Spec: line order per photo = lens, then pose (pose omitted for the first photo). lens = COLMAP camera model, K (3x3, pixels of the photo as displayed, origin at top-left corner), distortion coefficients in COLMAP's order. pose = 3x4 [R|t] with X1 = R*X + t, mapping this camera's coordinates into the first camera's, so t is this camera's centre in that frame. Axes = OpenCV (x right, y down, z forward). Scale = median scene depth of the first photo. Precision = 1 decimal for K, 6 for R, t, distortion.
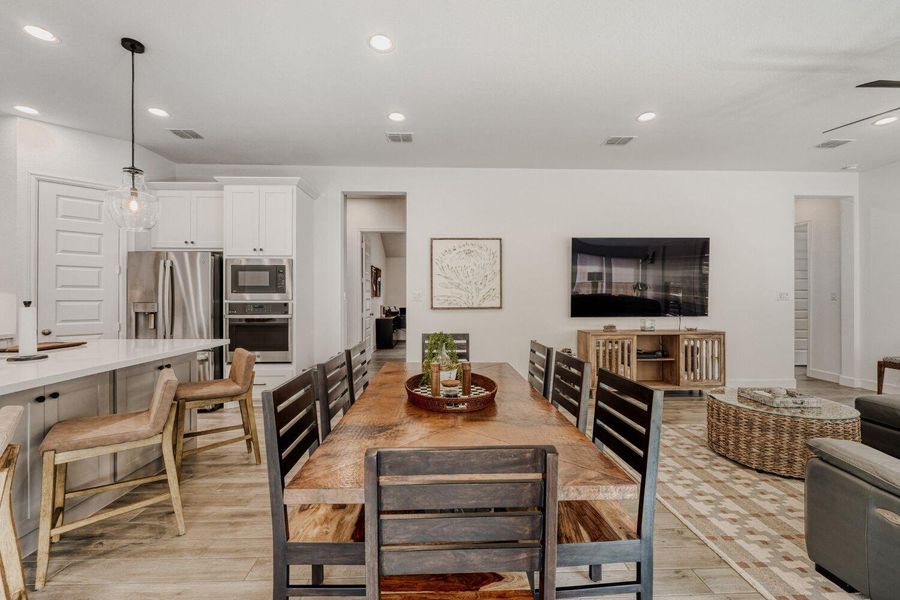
lens RADIAL K [[374.3, 0, 451.5], [0, 374.3, 296.0], [0, 0, 1]] dist [-0.000776, 0.000178]
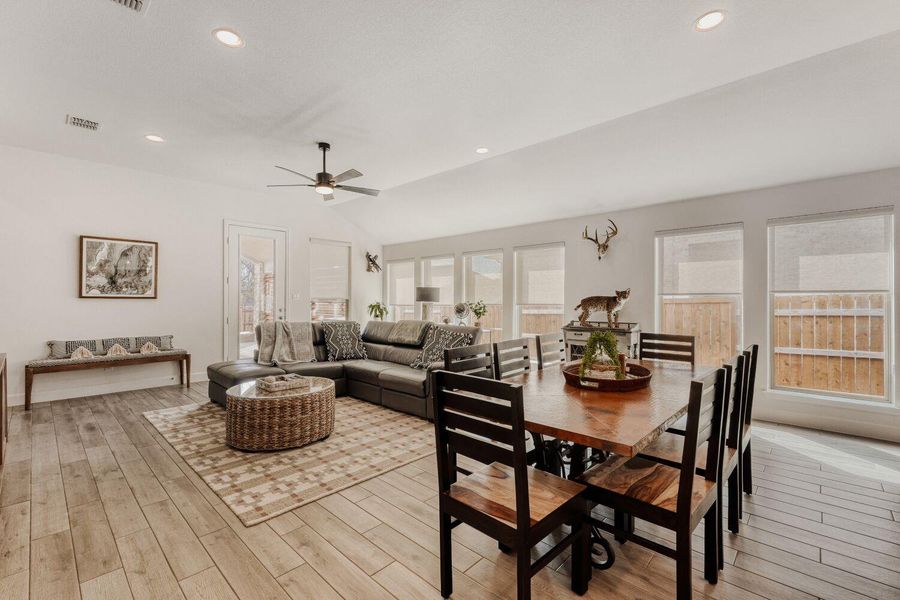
lens RADIAL K [[394.4, 0, 451.4], [0, 394.4, 299.2], [0, 0, 1]] dist [0.005833, -0.000266]
pose [[-0.709382, -0.001535, 0.704823, -0.249748], [0.002933, 0.999983, 0.005130, 0.005151], [-0.704818, 0.005706, -0.709365, 1.039233]]
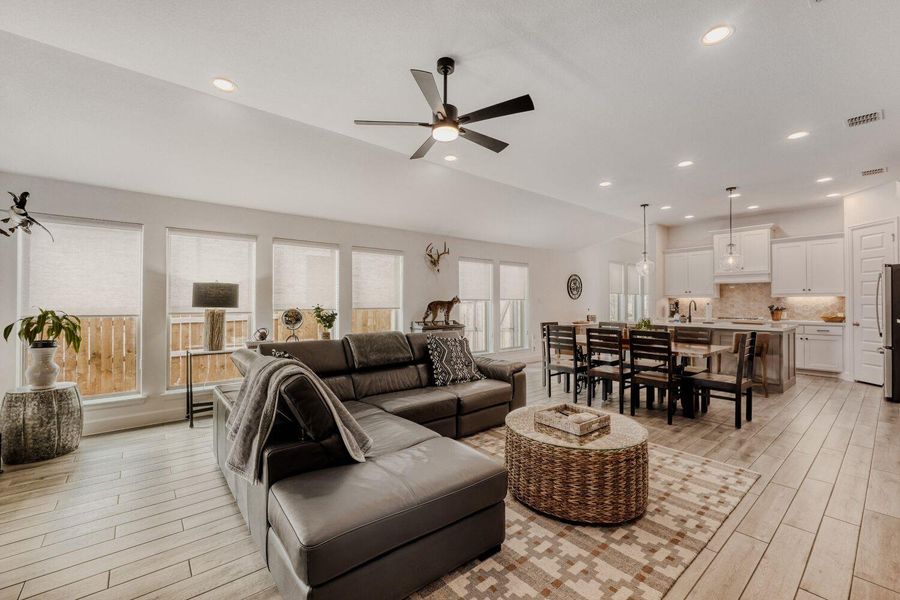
lens RADIAL K [[374.3, 0, 456.9], [0, 374.3, 301.8], [0, 0, 1]] dist [-0.000776, 0.000178]
pose [[-0.778397, -0.001699, -0.627769, 1.103849], [-0.002572, 0.999997, 0.000482, 0.006244], [0.627766, 0.001990, -0.778399, 1.034952]]
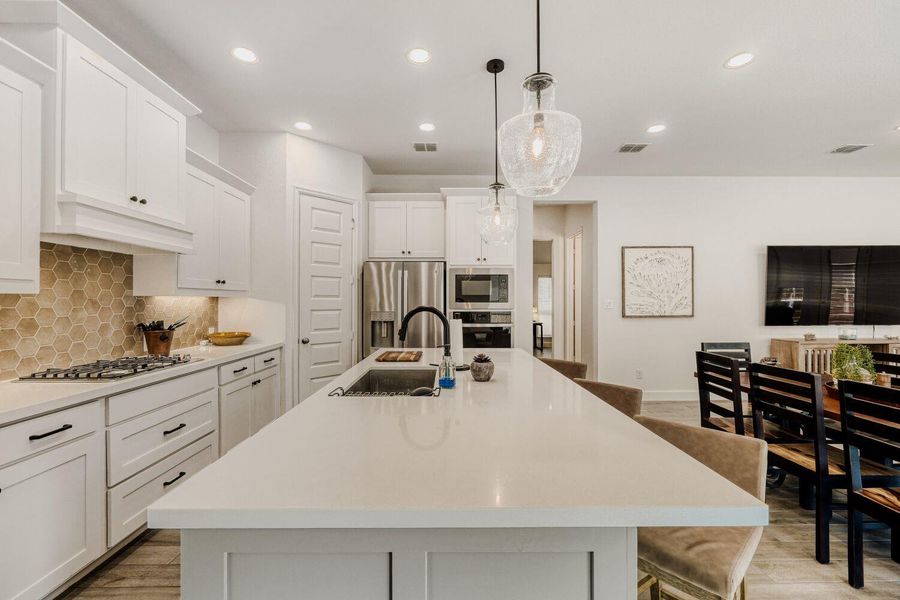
lens RADIAL K [[374.3, 0, 447.0], [0, 374.3, 291.7], [0, 0, 1]] dist [-0.000776, 0.000178]
pose [[0.999817, -0.001617, -0.019085, -0.592762], [0.001065, 0.999583, -0.028870, -0.006638], [0.019124, 0.028844, 0.999401, -0.016280]]
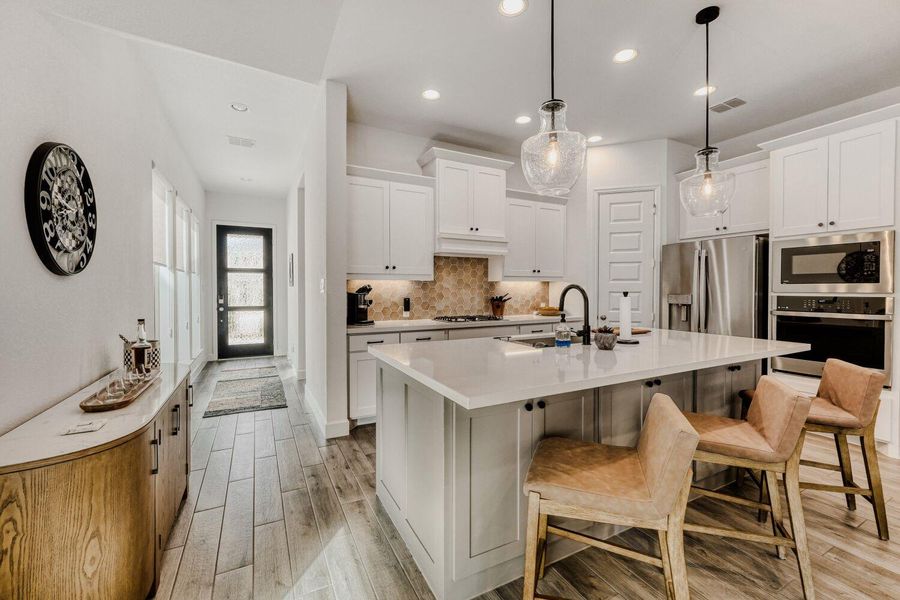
lens RADIAL K [[374.3, 0, 450.5], [0, 374.3, 293.8], [0, 0, 1]] dist [-0.000776, 0.000178]
pose [[0.439725, 0.012213, -0.898049, -0.180540], [-0.001288, 0.999915, 0.012968, 0.003996], [0.898132, -0.004545, 0.439703, 0.013405]]
